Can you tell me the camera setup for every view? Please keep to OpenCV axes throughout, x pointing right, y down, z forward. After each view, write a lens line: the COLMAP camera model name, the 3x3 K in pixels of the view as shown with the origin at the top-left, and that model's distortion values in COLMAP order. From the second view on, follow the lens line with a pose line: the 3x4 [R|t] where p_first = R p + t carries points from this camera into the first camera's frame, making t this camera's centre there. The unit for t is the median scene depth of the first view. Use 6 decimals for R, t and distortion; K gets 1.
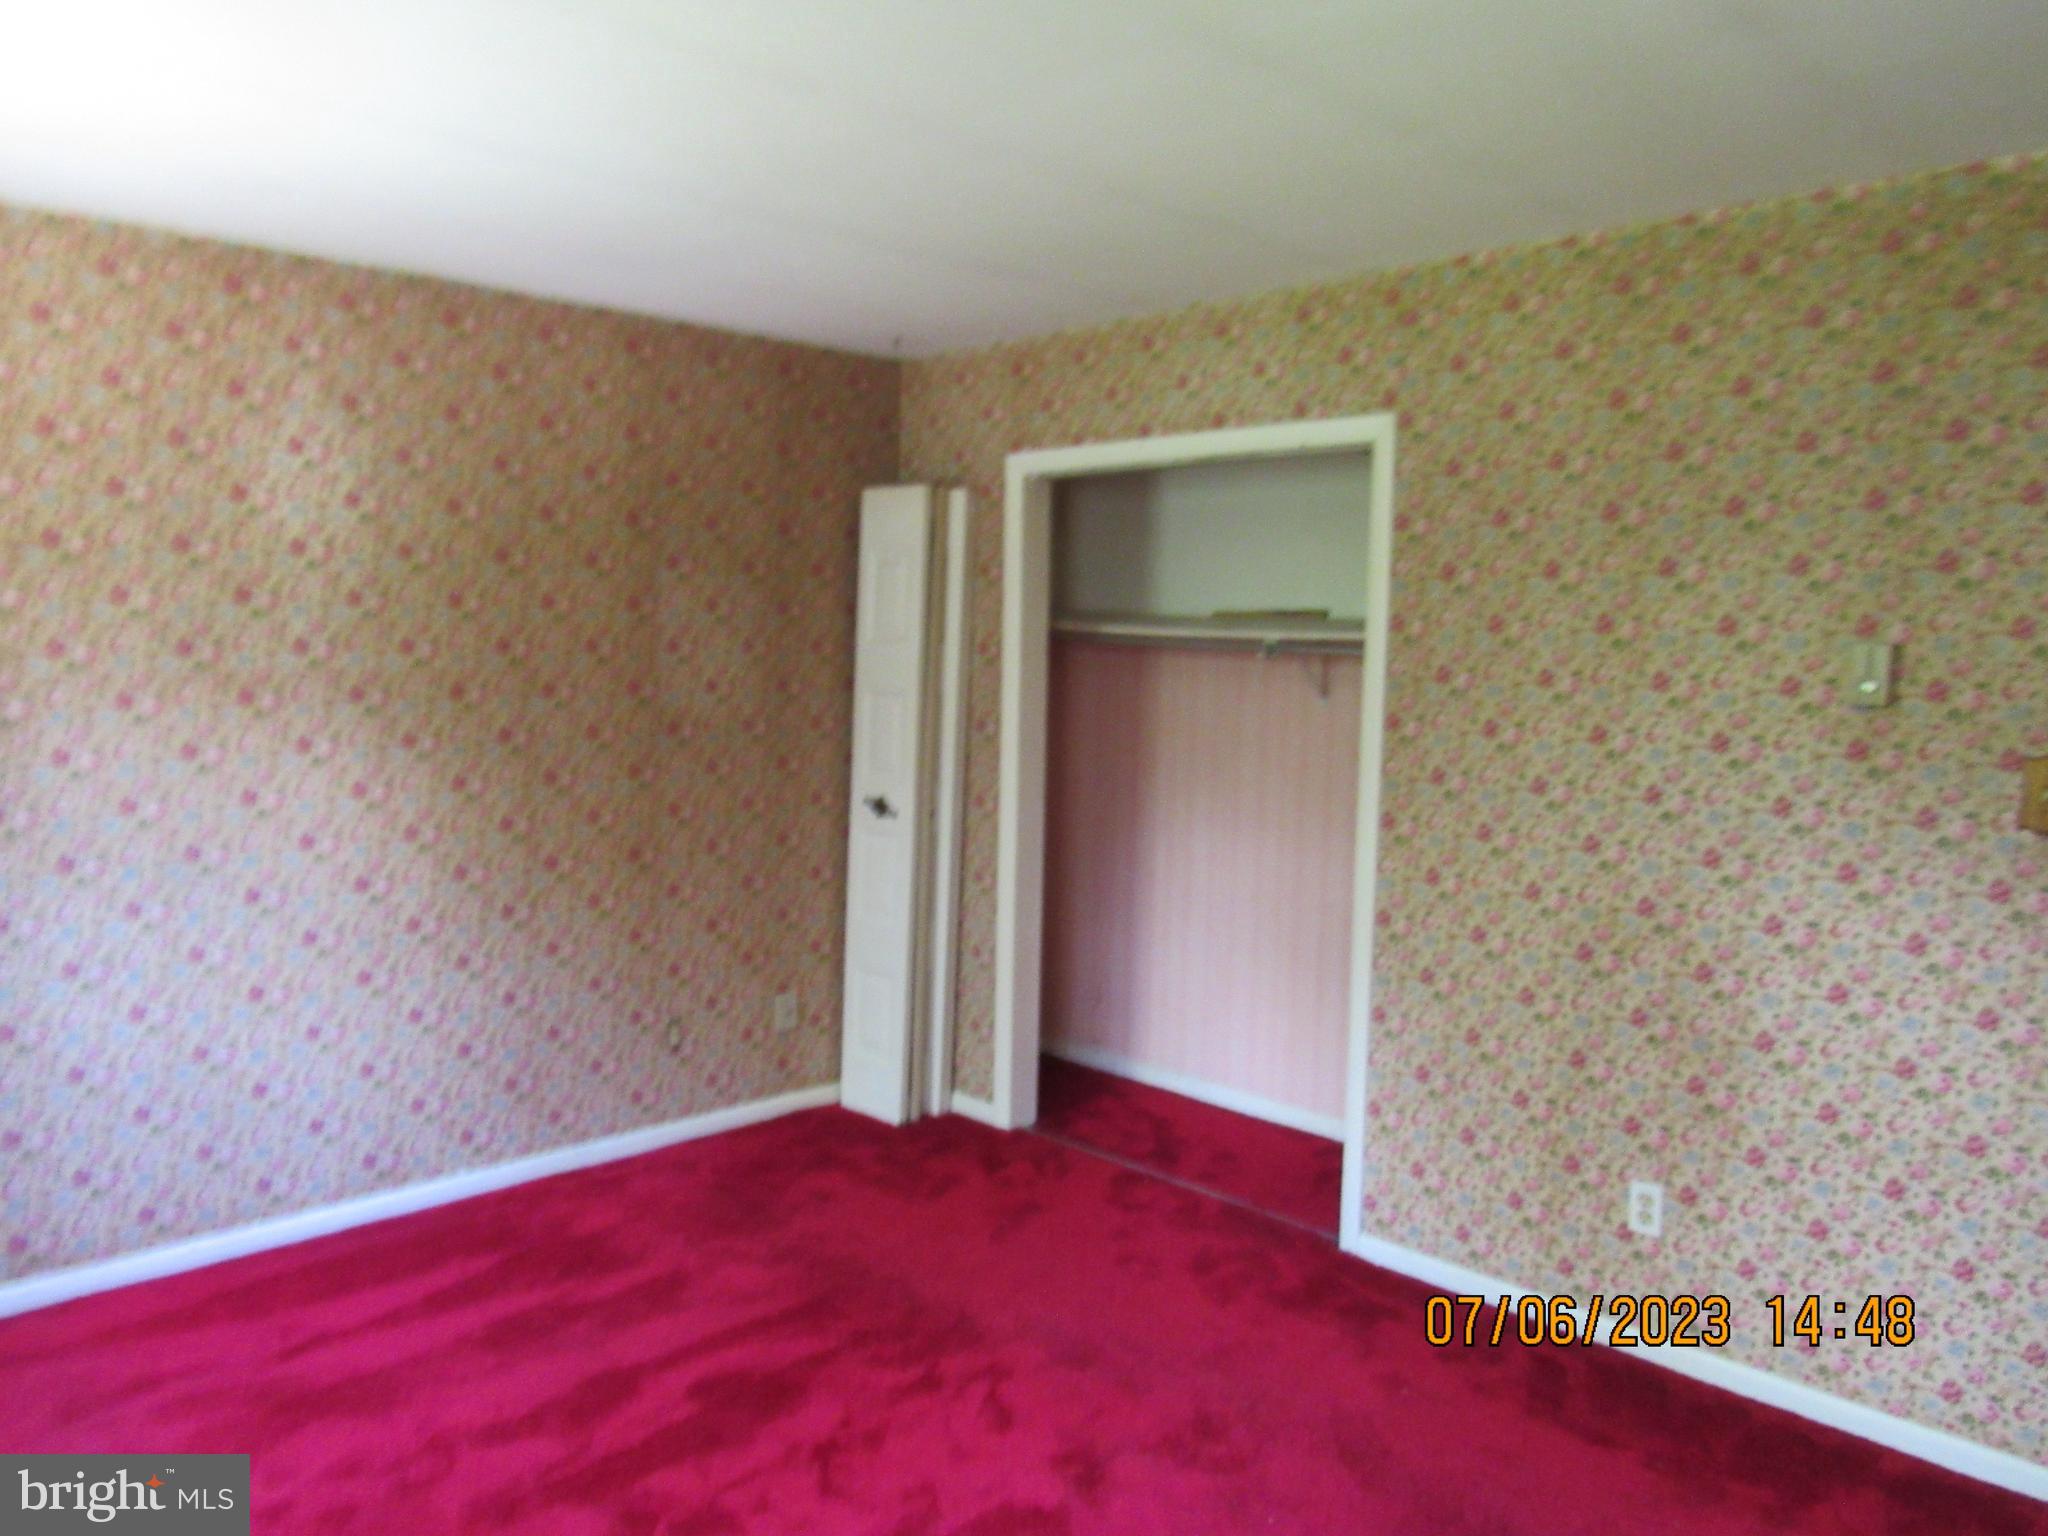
lens RADIAL K [[1467.6, 0, 1017.5], [0, 1467.6, 766.0], [0, 0, 1]] dist [-0.028324, 0.006689]
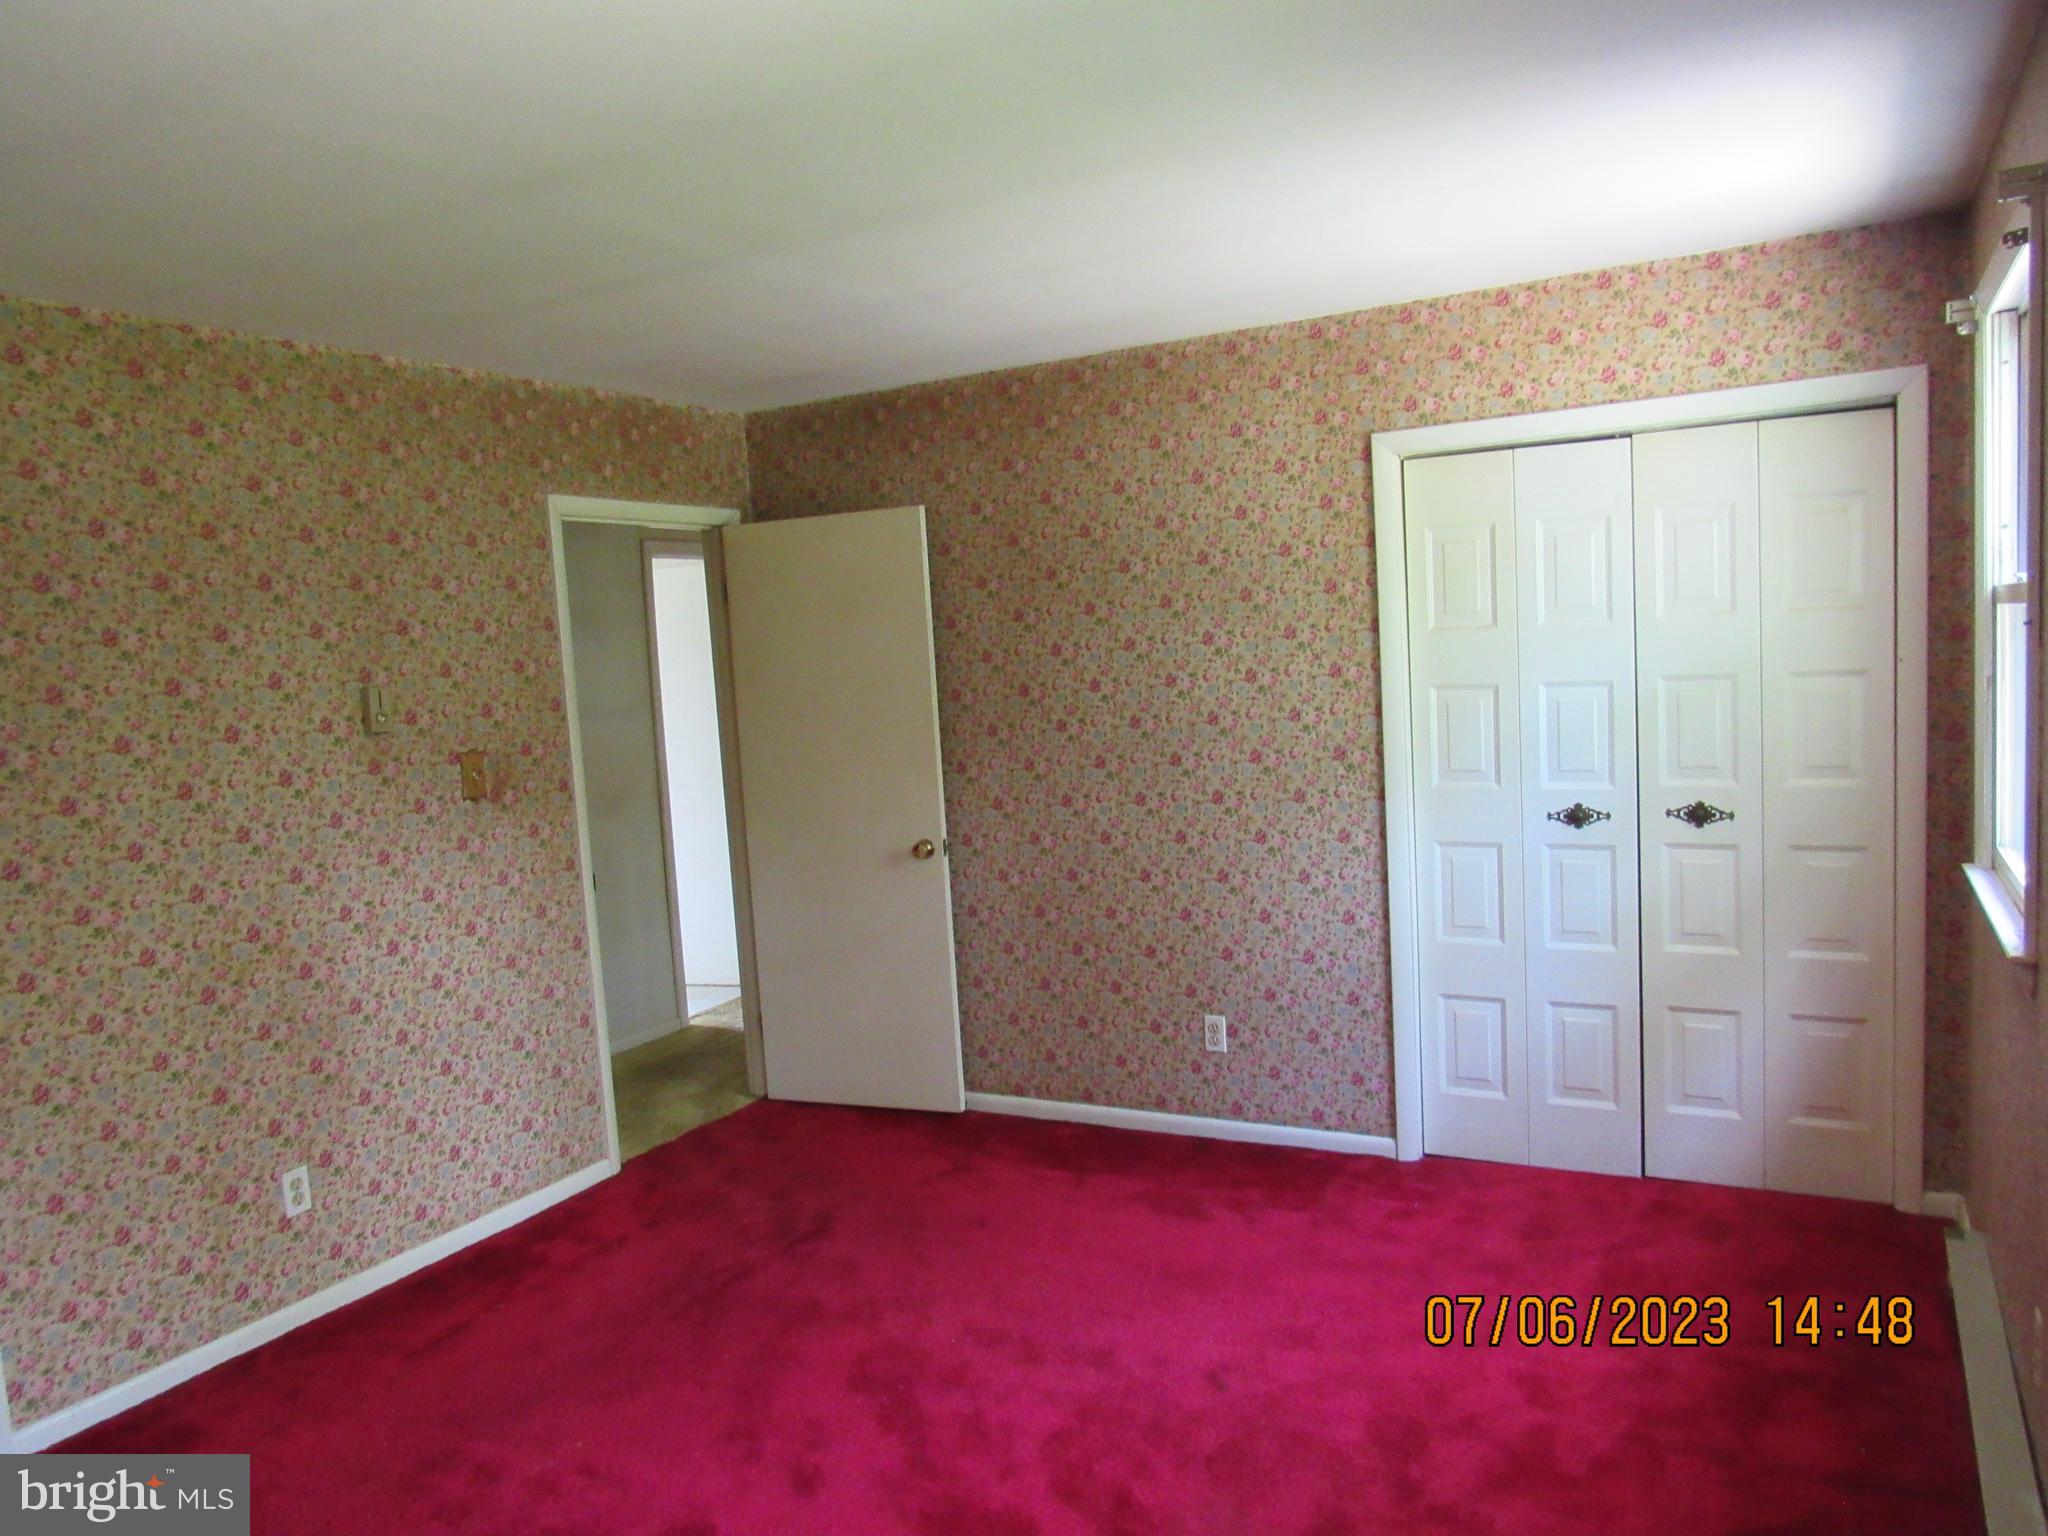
lens RADIAL K [[1467.6, 0, 1019.6], [0, 1467.6, 772.5], [0, 0, 1]] dist [-0.028324, 0.006689]
pose [[-0.293636, -0.084602, 0.952166, -0.825360], [0.143052, 0.980970, 0.131276, -0.090830], [-0.945153, 0.174757, -0.275946, 0.749547]]
